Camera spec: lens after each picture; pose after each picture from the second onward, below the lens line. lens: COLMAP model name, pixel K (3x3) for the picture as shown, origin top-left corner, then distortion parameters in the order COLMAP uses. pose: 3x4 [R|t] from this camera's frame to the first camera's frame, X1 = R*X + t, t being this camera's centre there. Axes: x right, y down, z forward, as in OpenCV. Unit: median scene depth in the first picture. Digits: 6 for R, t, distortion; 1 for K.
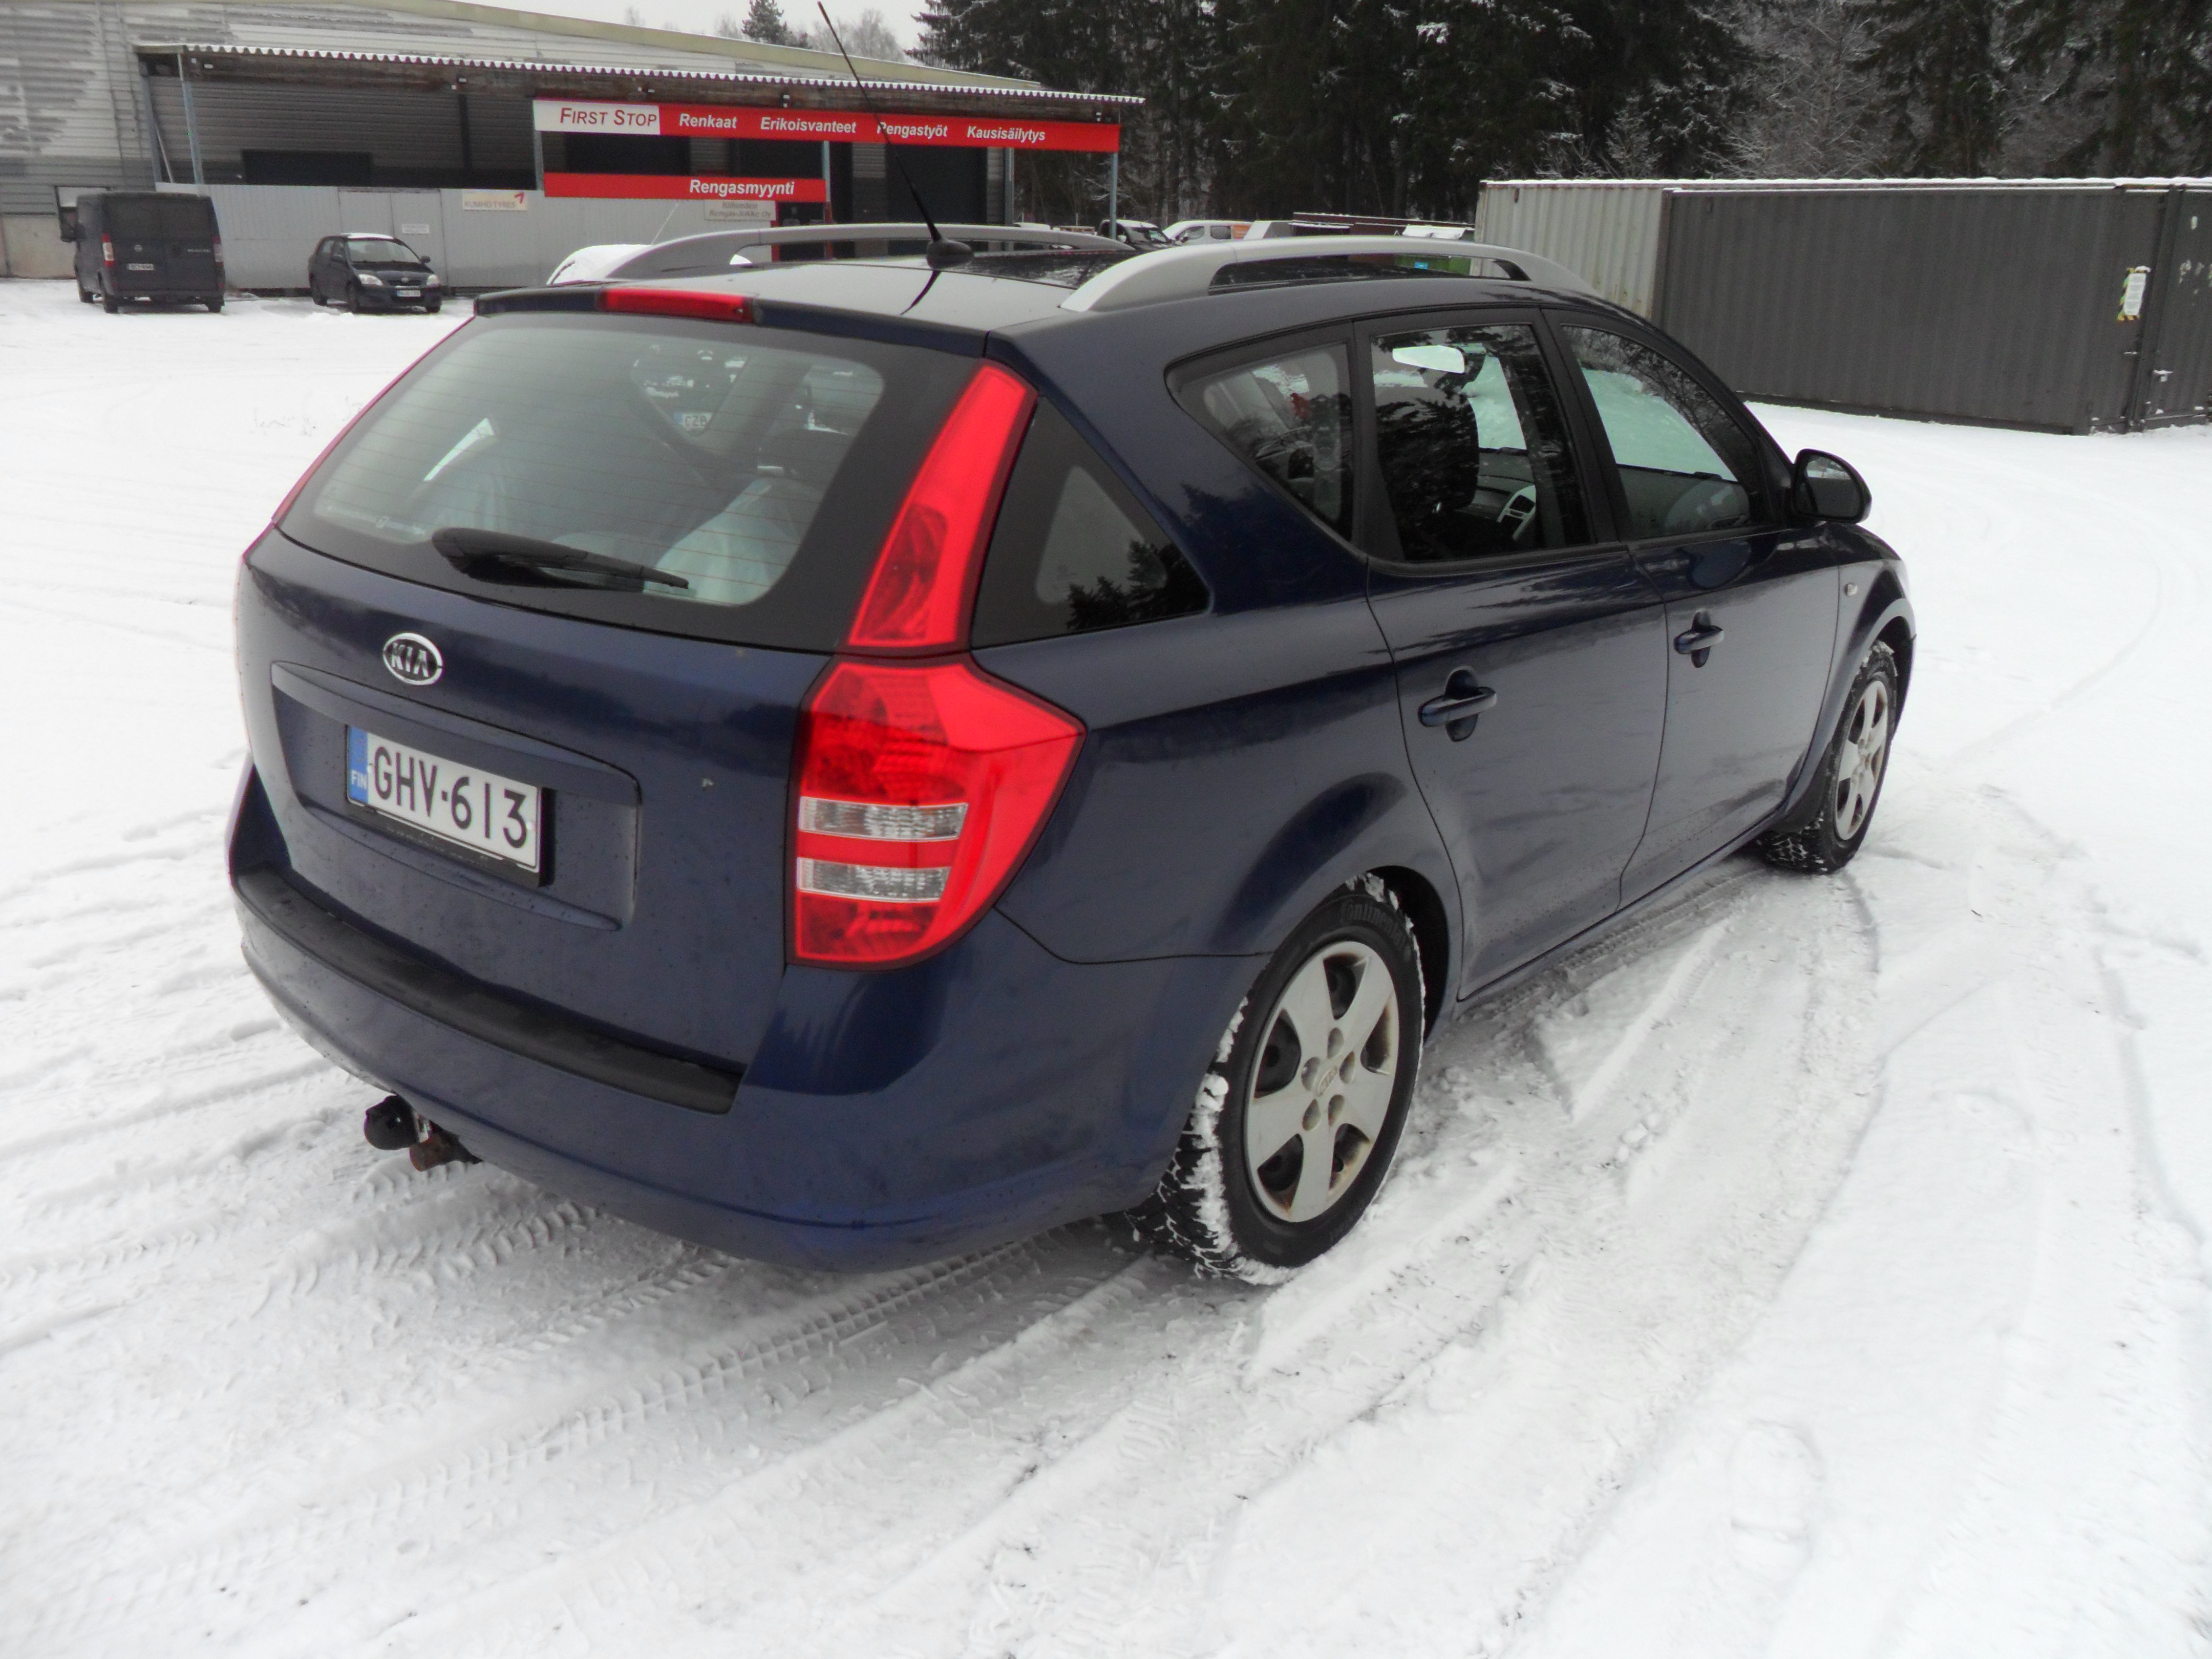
lens RADIAL K [[1802.6, 0, 1106.0], [0, 1802.6, 829.5], [0, 0, 1]] dist [-0.022756, 0.015165]
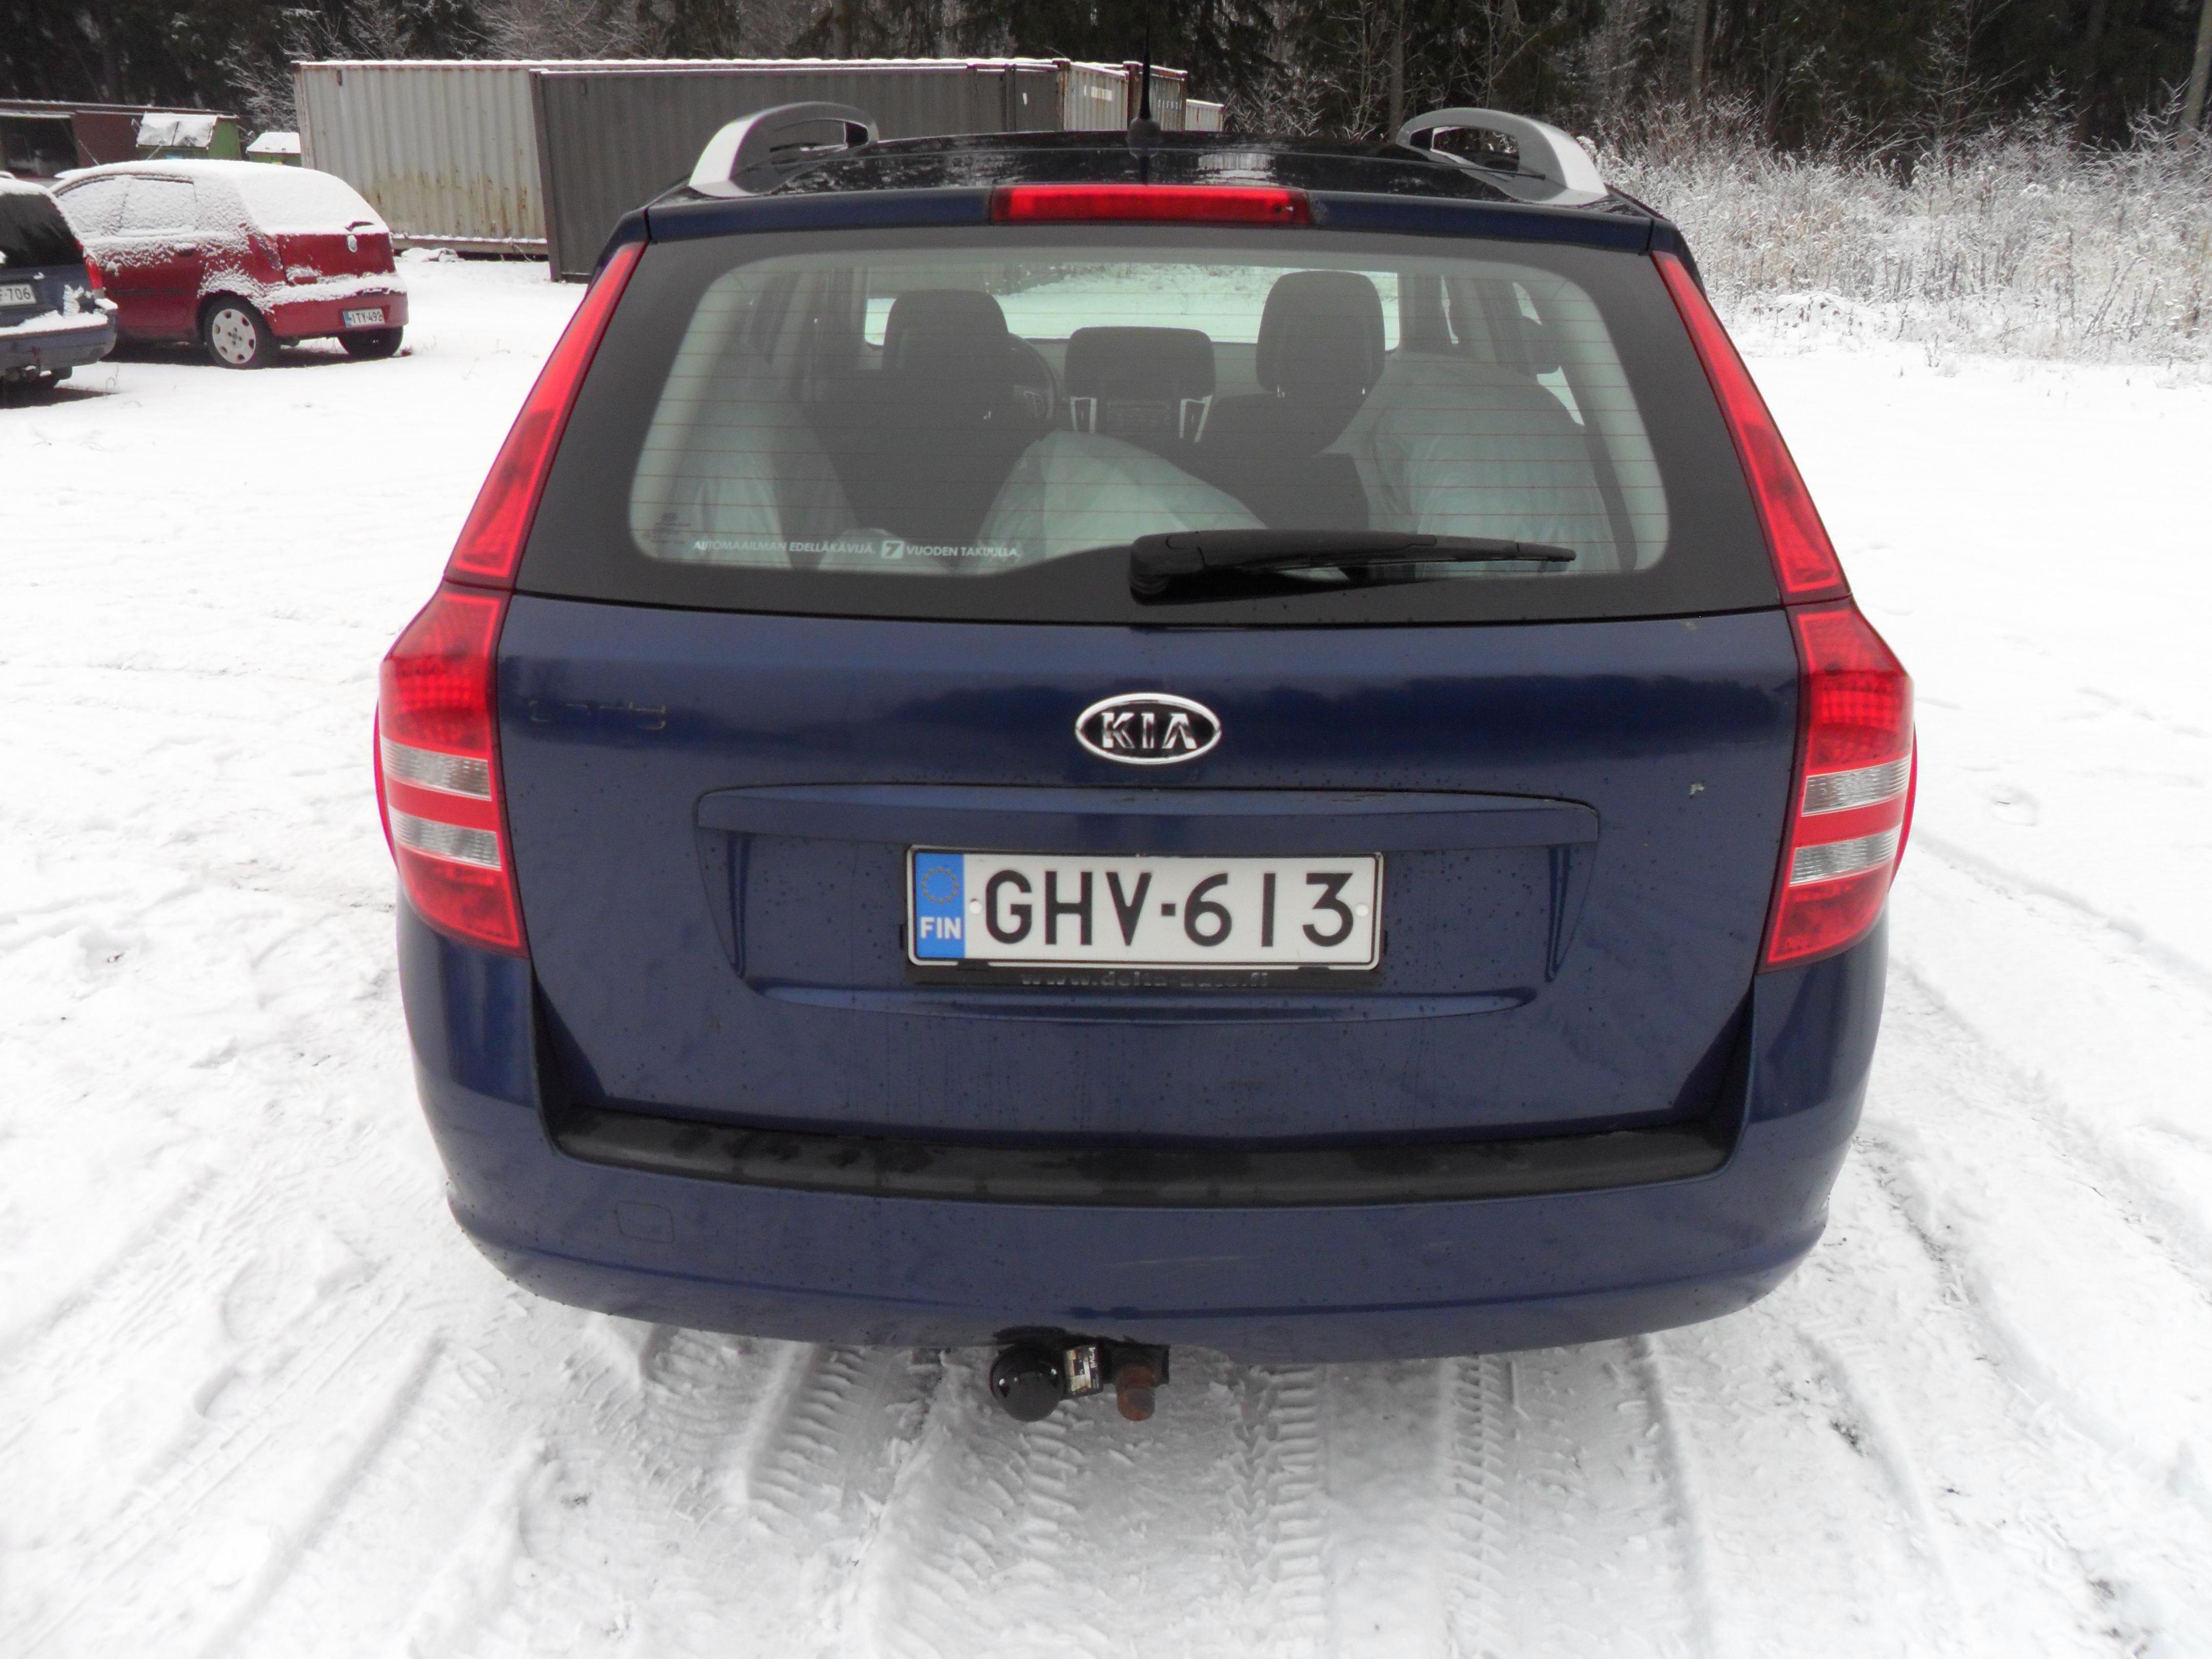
lens RADIAL K [[1802.6, 0, 1106.0], [0, 1802.6, 829.5], [0, 0, 1]] dist [-0.022756, 0.015165]
pose [[0.785493, -0.237331, 0.571555, -0.767048], [0.204390, 0.971209, 0.122386, -0.138334], [-0.584145, 0.020687, 0.811385, 0.418715]]
